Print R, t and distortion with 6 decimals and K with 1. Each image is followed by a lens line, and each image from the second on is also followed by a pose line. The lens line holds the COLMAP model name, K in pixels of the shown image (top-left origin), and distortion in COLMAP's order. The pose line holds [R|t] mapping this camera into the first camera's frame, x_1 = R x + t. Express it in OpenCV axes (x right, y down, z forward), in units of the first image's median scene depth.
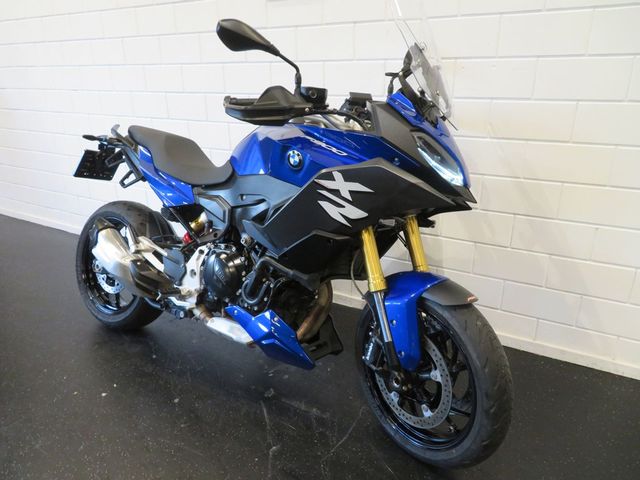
lens RADIAL K [[457.6, 0, 320.0], [0, 457.6, 240.0], [0, 0, 1]] dist [0.004382, -0.003133]
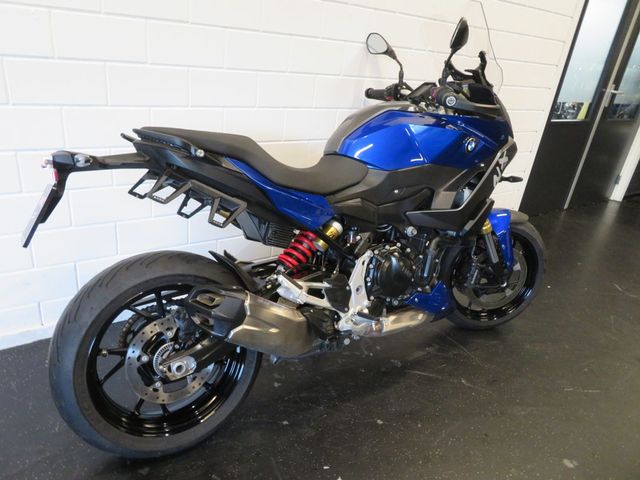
lens RADIAL K [[457.6, 0, 320.0], [0, 457.6, 240.0], [0, 0, 1]] dist [0.004382, -0.003133]
pose [[0.423997, -0.320584, 0.847026, -1.047086], [0.207705, 0.944747, 0.253598, -0.264209], [-0.881524, 0.068407, 0.467157, 0.650428]]
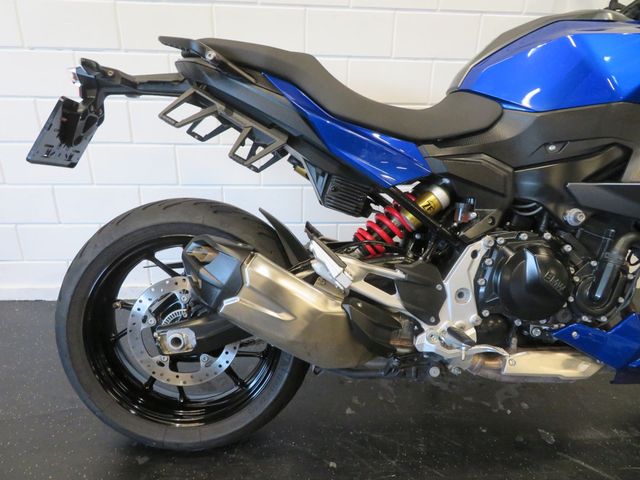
lens RADIAL K [[457.6, 0, 320.0], [0, 457.6, 240.0], [0, 0, 1]] dist [0.004382, -0.003133]
pose [[0.819509, -0.191446, 0.540142, -0.724165], [0.169775, 0.981343, 0.090239, -0.076124], [-0.547340, 0.017751, 0.836722, 0.625942]]
